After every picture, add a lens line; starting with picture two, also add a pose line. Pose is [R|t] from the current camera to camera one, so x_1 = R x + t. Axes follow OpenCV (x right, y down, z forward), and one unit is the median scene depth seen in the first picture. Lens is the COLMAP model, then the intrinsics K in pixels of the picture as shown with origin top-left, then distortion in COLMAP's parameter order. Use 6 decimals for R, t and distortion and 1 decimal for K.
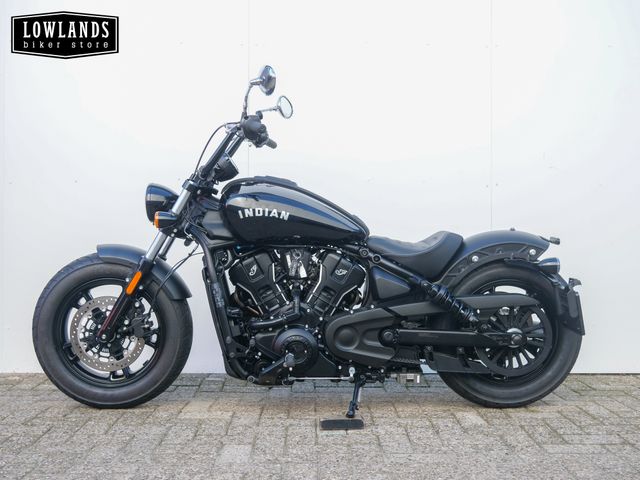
lens RADIAL K [[745.7, 0, 321.0], [0, 745.7, 240.4], [0, 0, 1]] dist [0.000481, 0.000000]
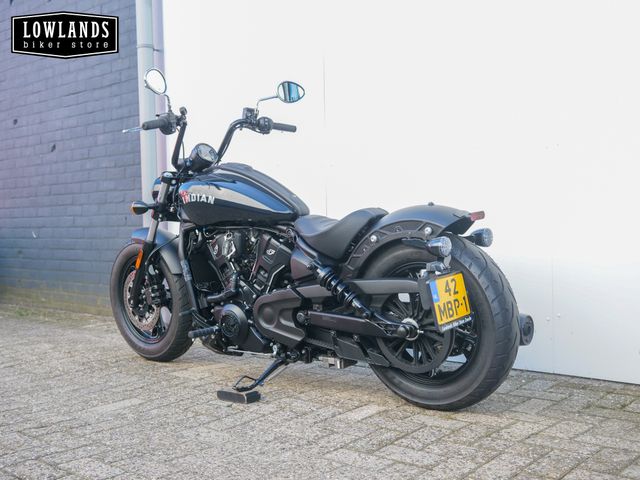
lens RADIAL K [[745.7, 0, 321.4], [0, 745.7, 238.3], [0, 0, 1]] dist [0.000481, 0.000000]
pose [[0.742656, -0.002772, -0.669667, 0.772904], [0.028615, 0.999209, 0.027597, -0.002574], [0.669061, -0.039658, 0.742148, 0.289214]]
